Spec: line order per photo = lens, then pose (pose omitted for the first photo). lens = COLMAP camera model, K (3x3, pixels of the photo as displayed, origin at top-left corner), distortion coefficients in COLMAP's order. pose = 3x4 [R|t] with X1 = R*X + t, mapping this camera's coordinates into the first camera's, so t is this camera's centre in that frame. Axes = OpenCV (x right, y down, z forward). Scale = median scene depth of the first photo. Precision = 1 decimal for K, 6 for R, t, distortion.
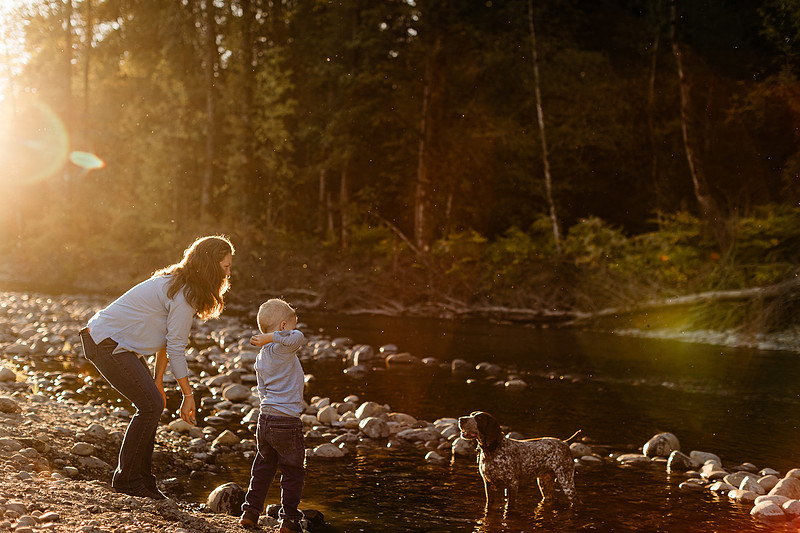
lens RADIAL K [[1184.6, 0, 387.4], [0, 1184.6, 267.2], [0, 0, 1]] dist [0.097227, -0.057672]
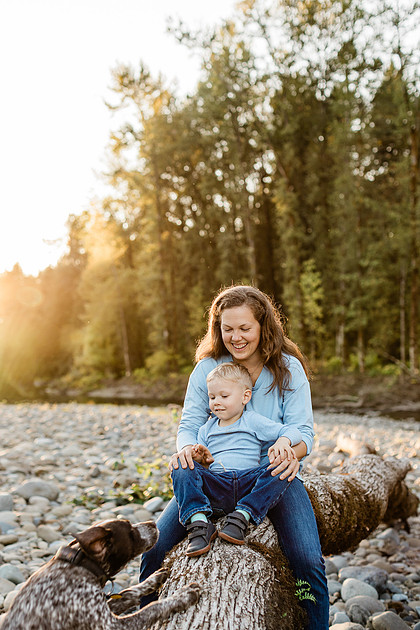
lens RADIAL K [[979.5, 0, 210.1], [0, 979.5, 327.9], [0, 0, 1]] dist [0.095427, -0.017731]
pose [[0.992309, -0.065705, -0.104904, -0.177018], [0.060599, 0.996851, -0.051145, -0.035262], [0.107934, 0.044394, 0.993166, -0.846027]]
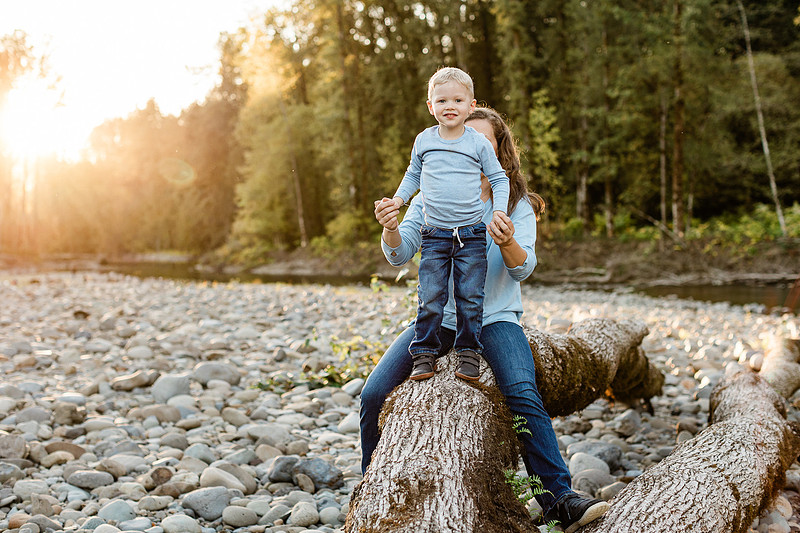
lens RADIAL K [[1135.7, 0, 414.0], [0, 1135.7, 247.9], [0, 0, 1]] dist [0.034760, 0.038257]
pose [[0.990926, -0.071870, -0.113583, -0.190143], [0.073469, 0.997248, 0.009947, -0.053916], [0.112556, -0.018201, 0.993479, -0.592536]]
